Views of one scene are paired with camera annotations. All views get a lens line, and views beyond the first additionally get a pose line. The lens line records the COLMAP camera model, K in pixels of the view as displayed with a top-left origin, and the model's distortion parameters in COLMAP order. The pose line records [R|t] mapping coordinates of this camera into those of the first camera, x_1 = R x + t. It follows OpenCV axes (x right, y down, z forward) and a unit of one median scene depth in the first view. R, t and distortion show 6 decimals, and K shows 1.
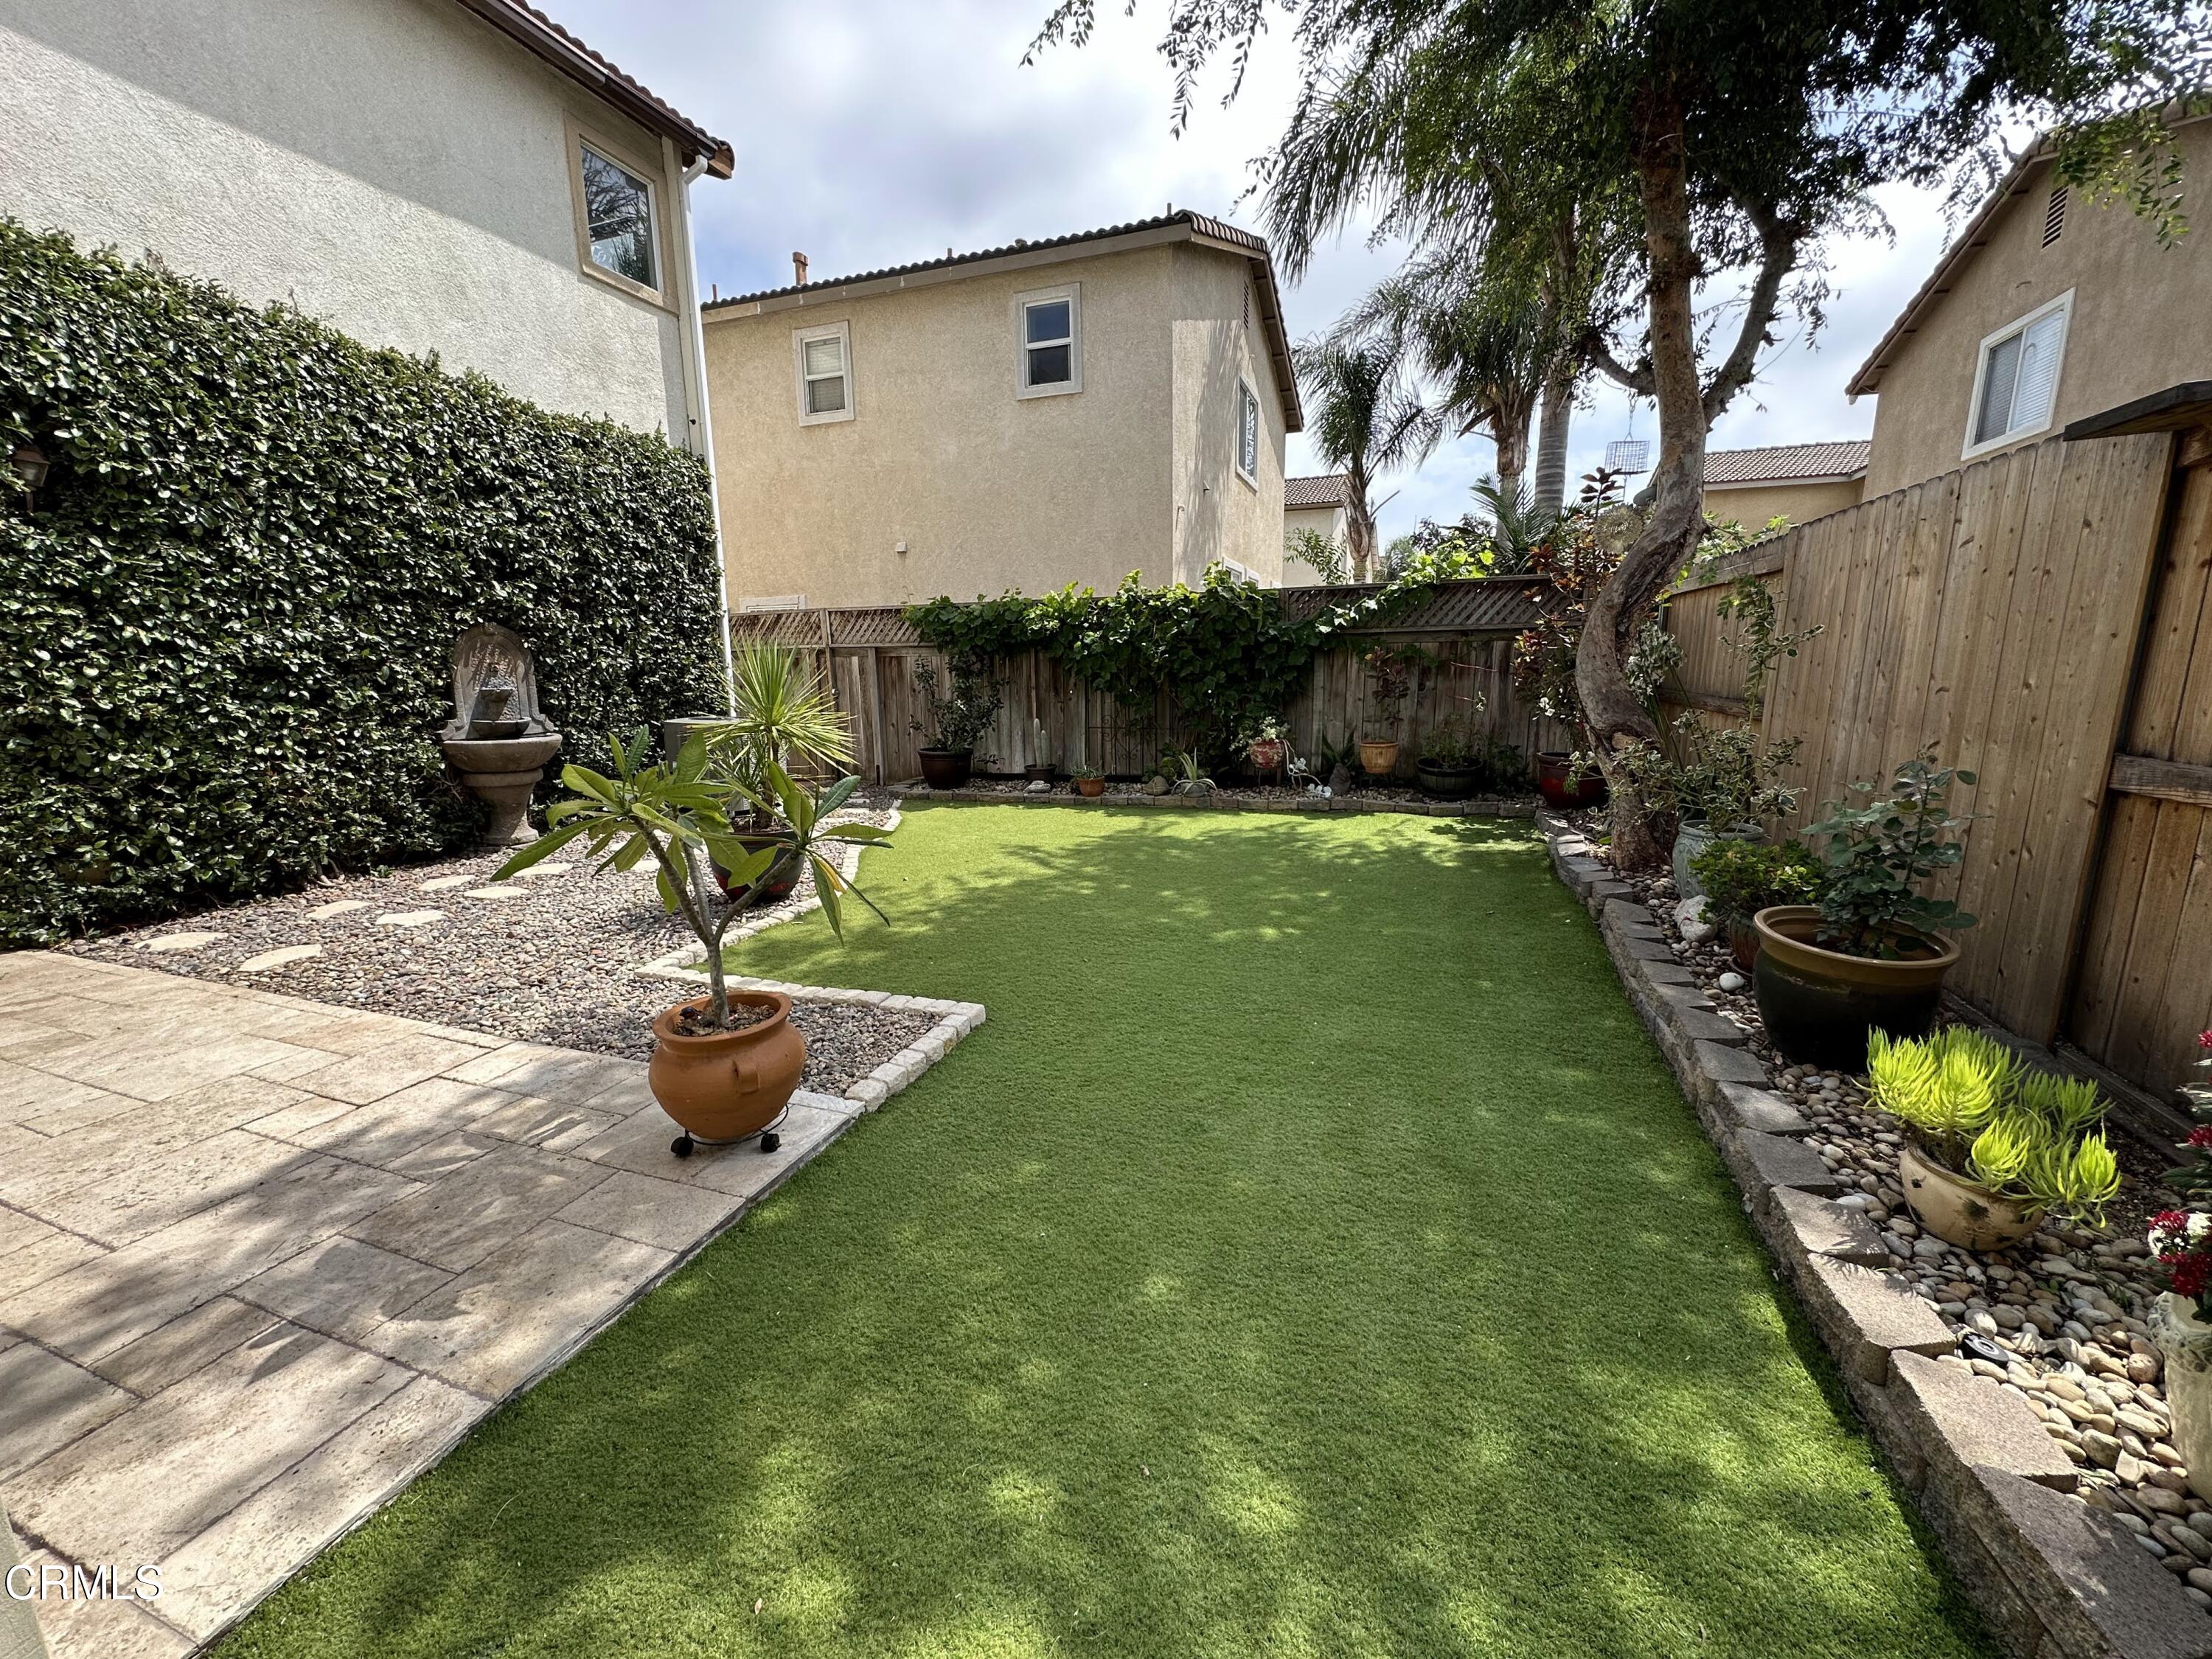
lens RADIAL K [[880.7, 0, 1103.5], [0, 880.7, 830.5], [0, 0, 1]] dist [-0.006027, 0.000344]
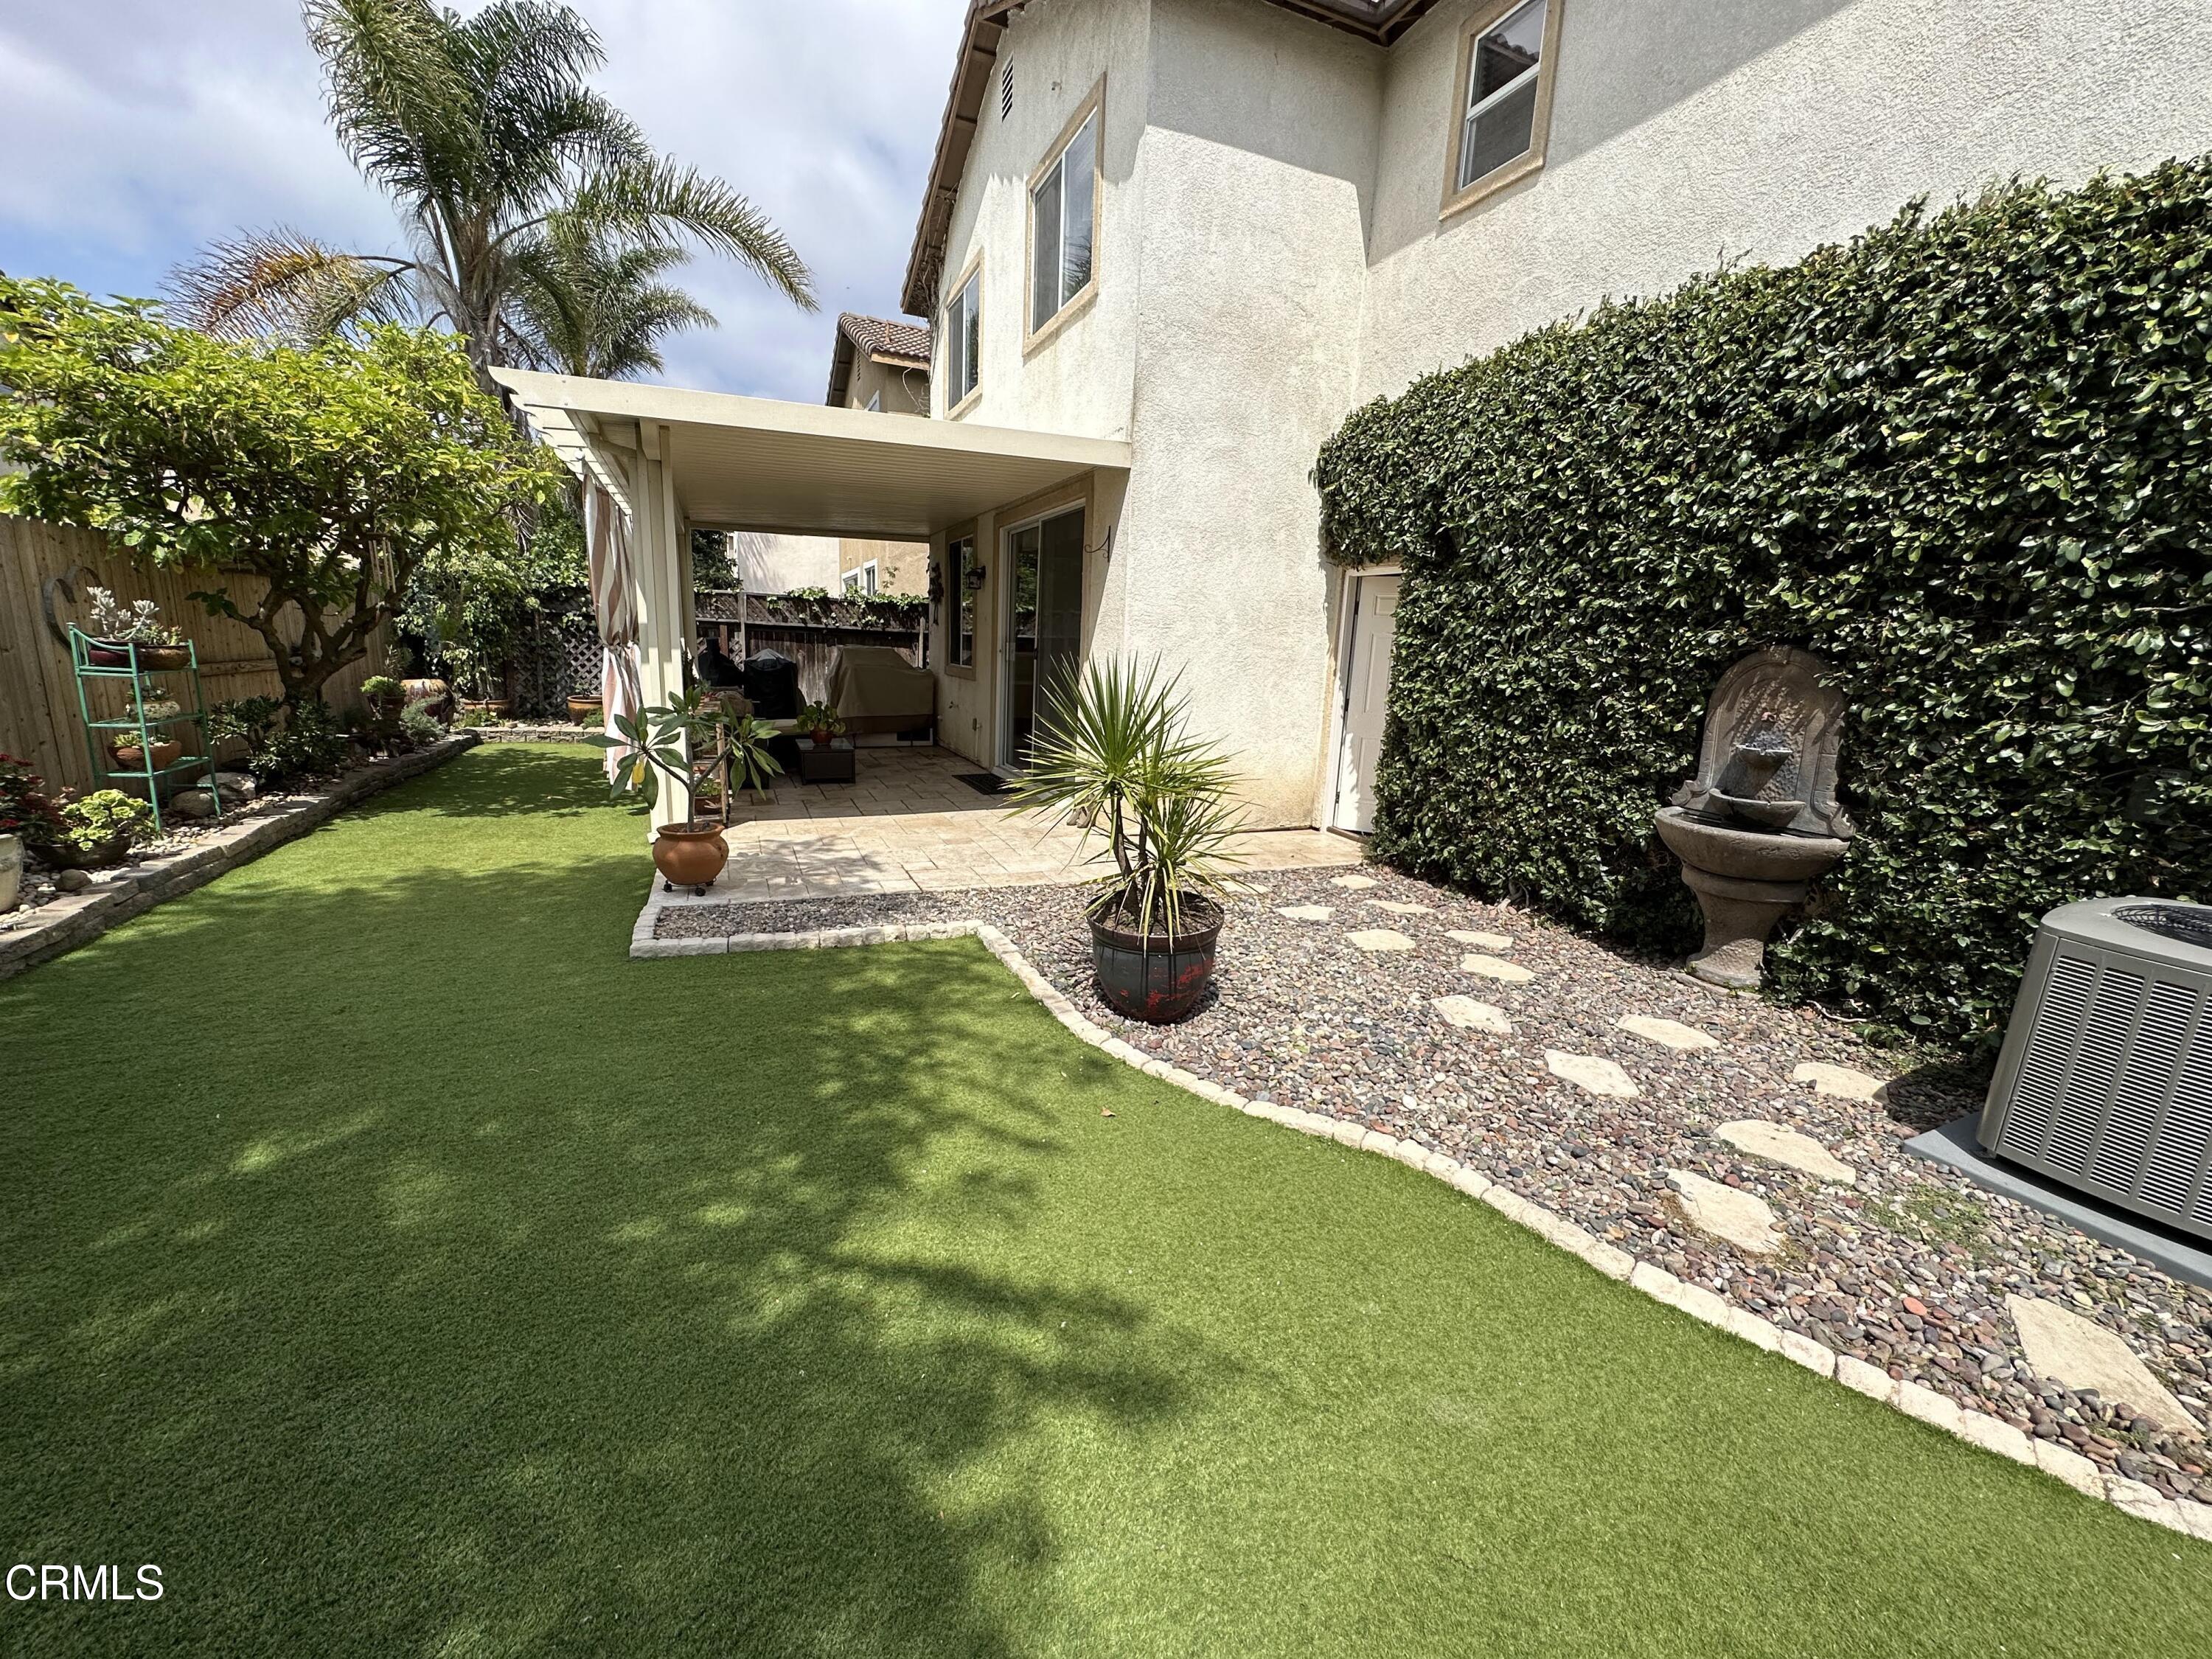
lens RADIAL K [[880.7, 0, 1103.5], [0, 880.7, 830.5], [0, 0, 1]] dist [-0.006027, 0.000344]
pose [[-0.729942, 0.121576, -0.672610, 0.102334], [-0.163764, 0.924284, 0.344790, -0.260647], [0.663601, 0.361826, -0.654764, 1.179123]]
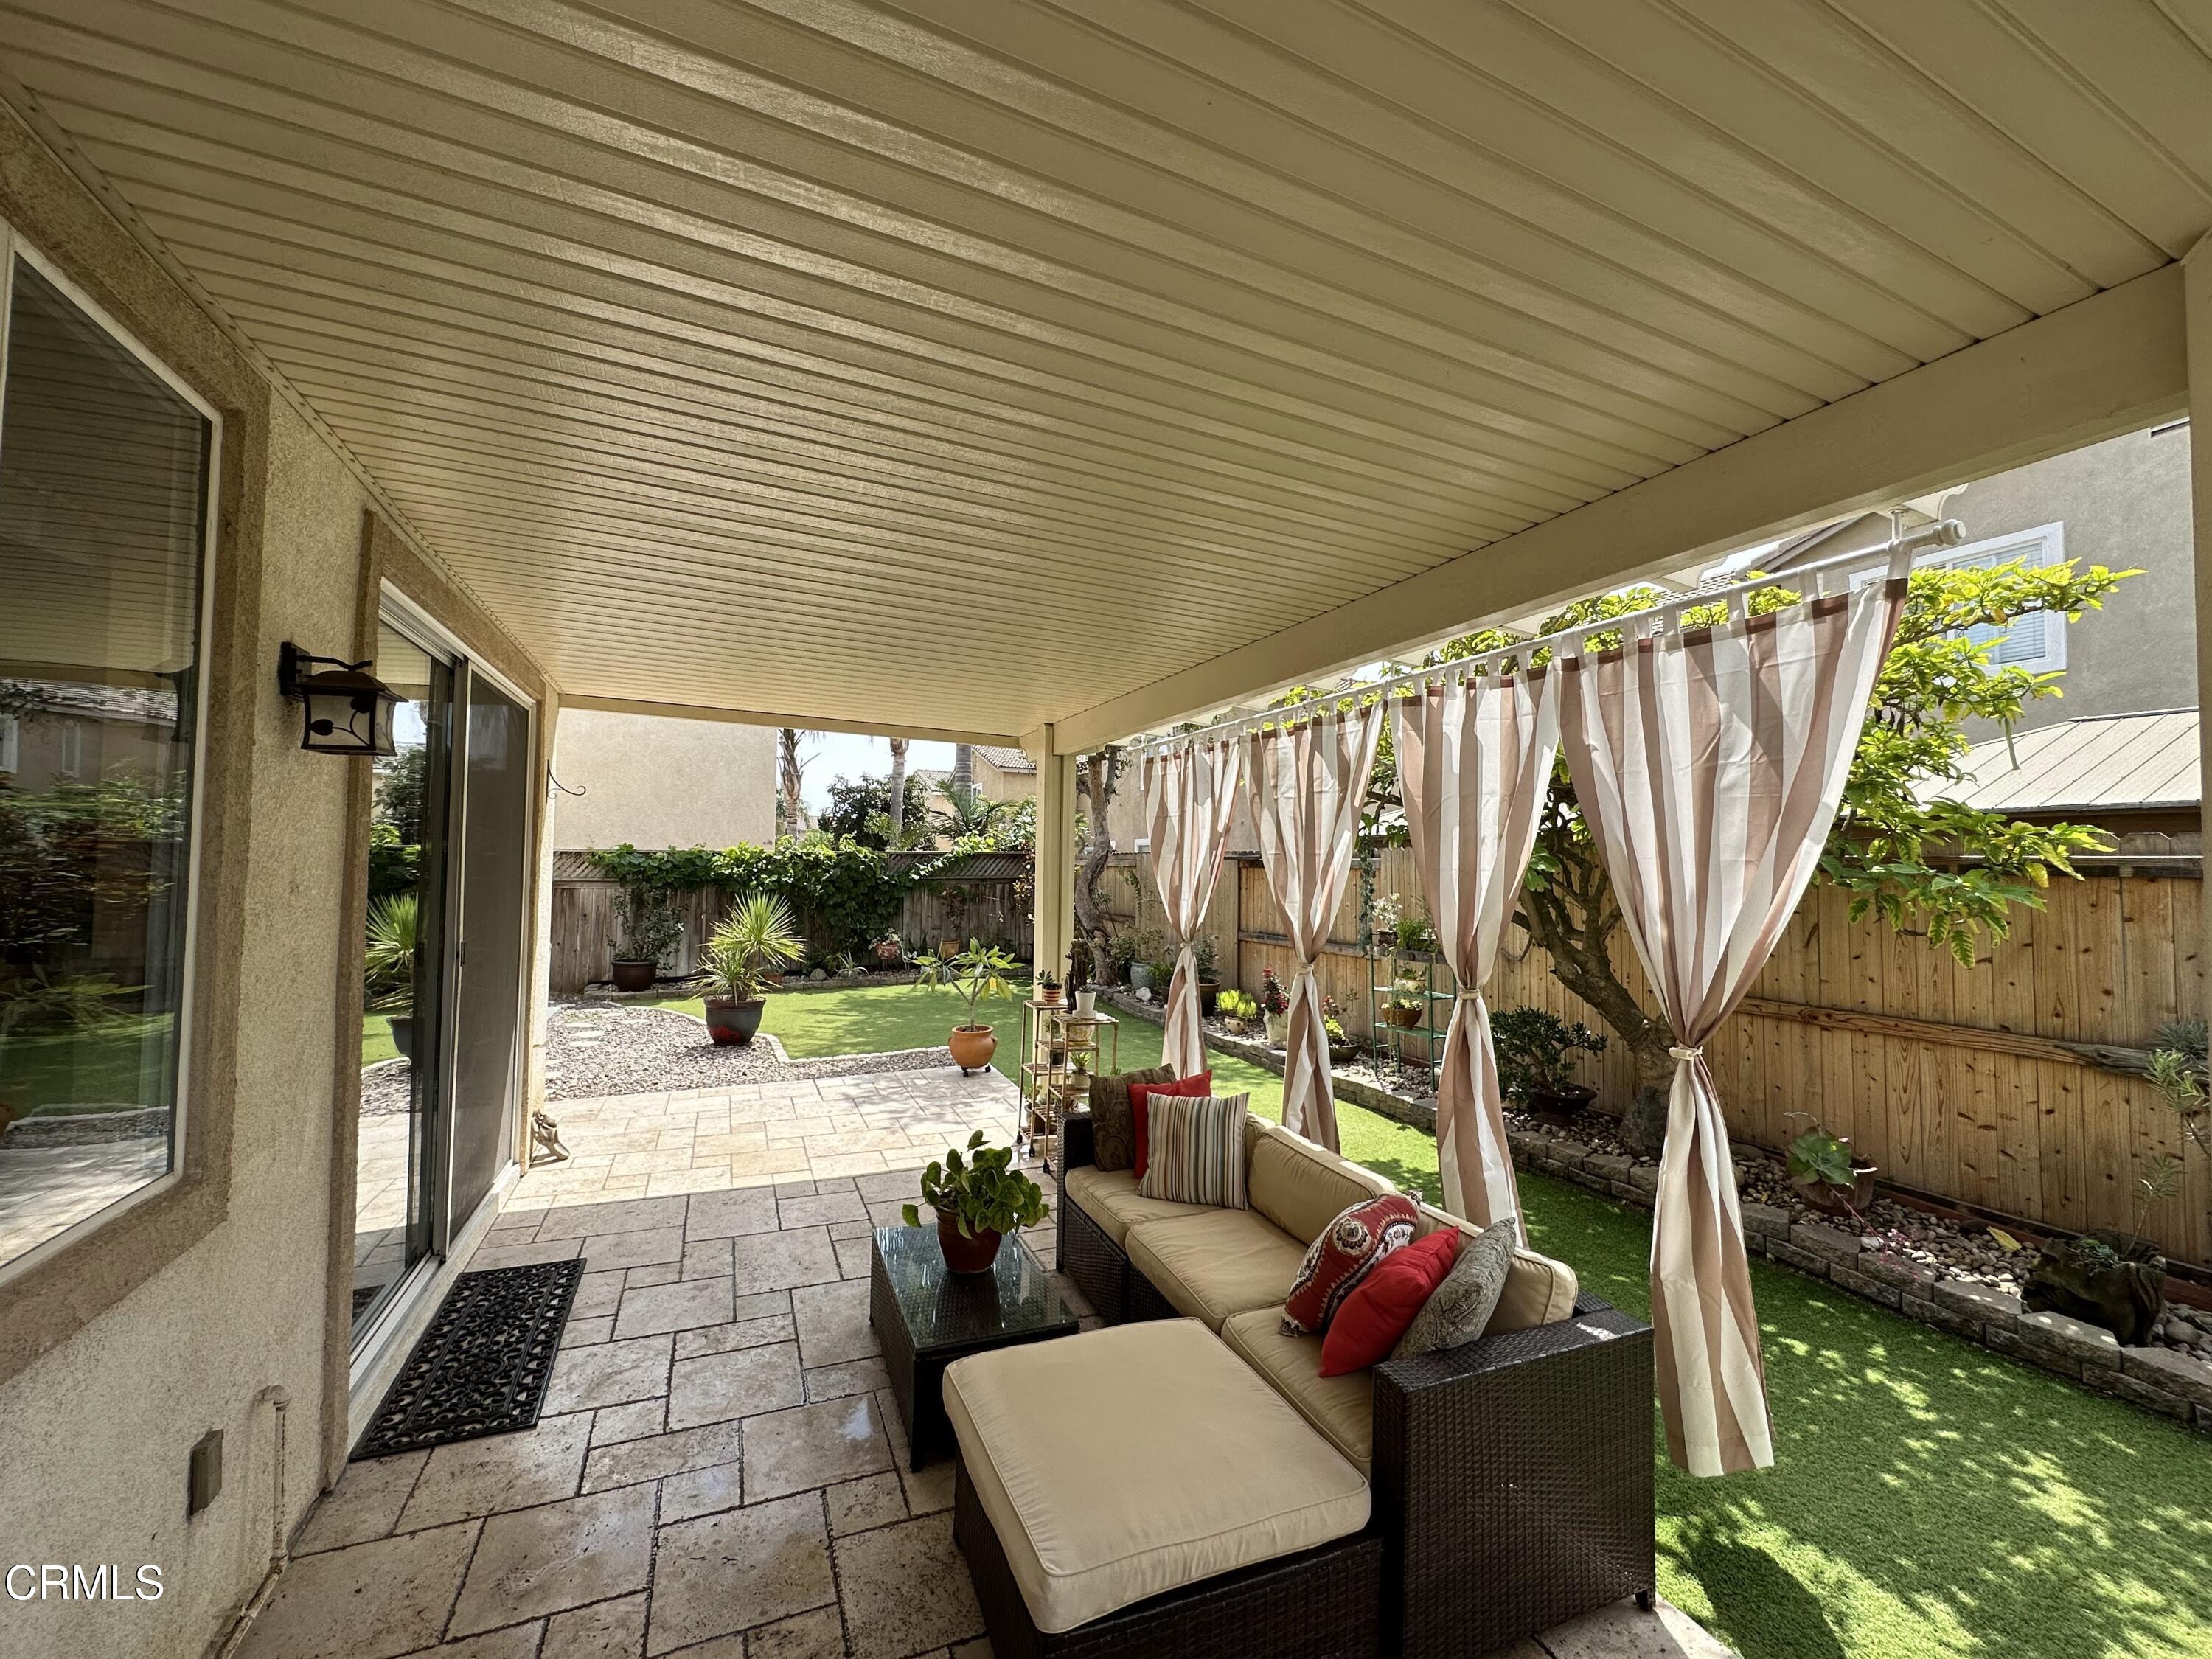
lens RADIAL K [[880.7, 0, 1103.5], [0, 880.7, 830.5], [0, 0, 1]] dist [-0.006027, 0.000344]
pose [[0.725589, 0.045777, 0.686604, -0.893206], [0.113179, 0.976258, -0.184693, 0.059595], [-0.678757, 0.211720, 0.703181, -0.652657]]
